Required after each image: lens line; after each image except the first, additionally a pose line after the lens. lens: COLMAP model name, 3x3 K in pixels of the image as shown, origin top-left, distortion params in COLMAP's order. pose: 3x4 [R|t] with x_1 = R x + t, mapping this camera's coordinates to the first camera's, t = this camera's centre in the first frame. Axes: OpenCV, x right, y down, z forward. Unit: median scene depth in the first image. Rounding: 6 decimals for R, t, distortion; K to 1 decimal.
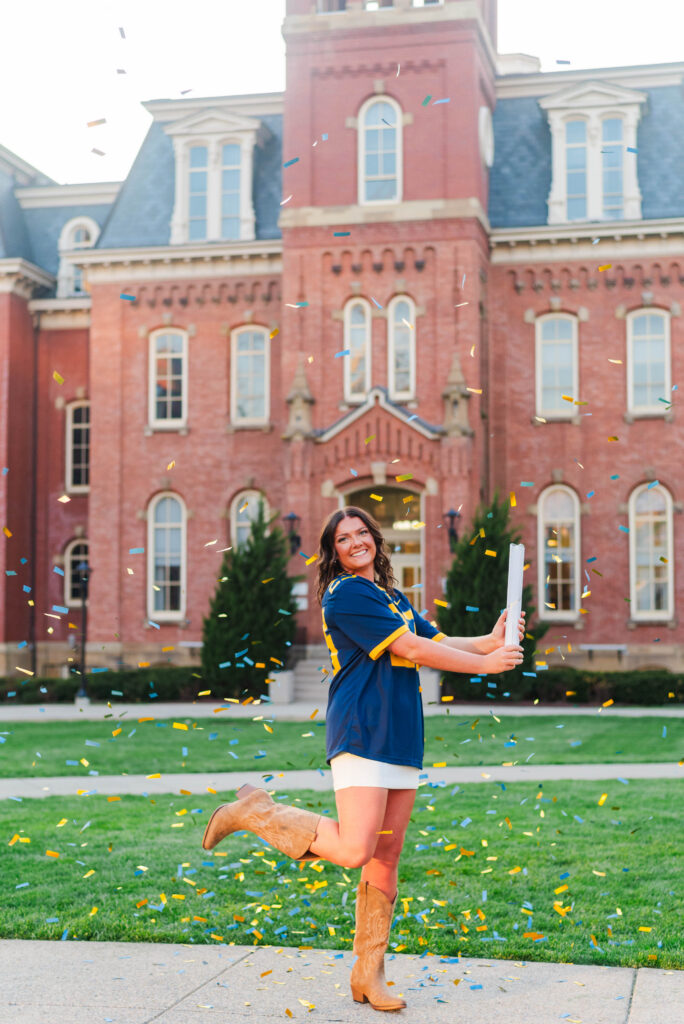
lens RADIAL K [[1539.4, 0, 342.0], [0, 1539.4, 512.0], [0, 0, 1]] dist [0.016390, 0.041903]
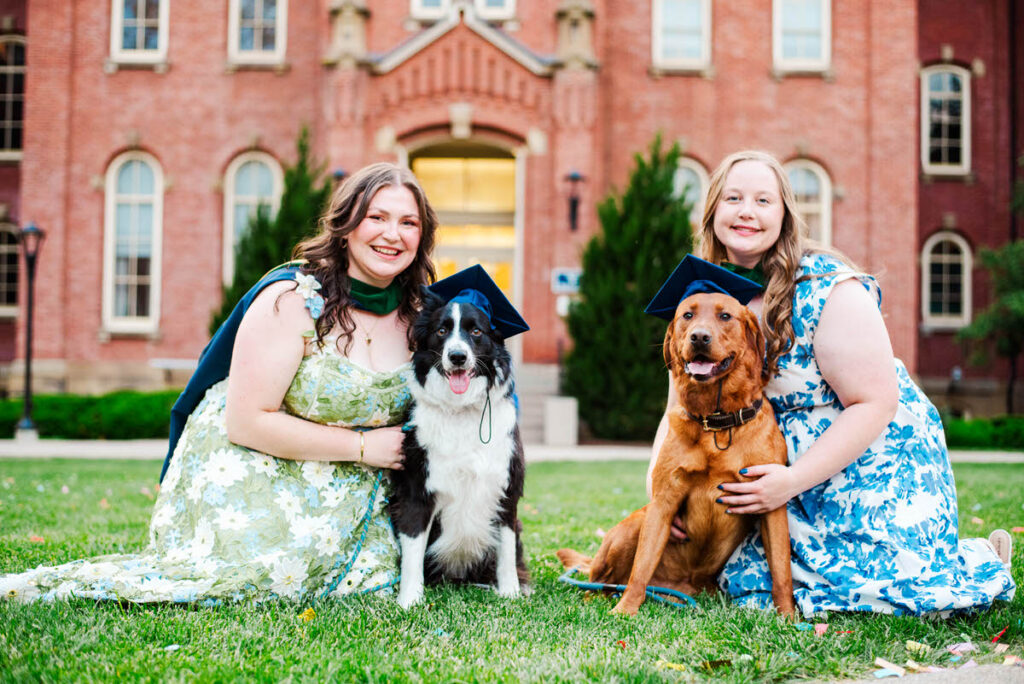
lens RADIAL K [[1497.2, 0, 512.0], [0, 1497.2, 342.0], [0, 0, 1]] dist [-0.119136, -0.007139]
pose [[0.980155, 0.022699, 0.196930, -0.076745], [-0.029913, 0.998983, 0.033735, 0.047156], [-0.195964, -0.038956, 0.979837, 0.294459]]
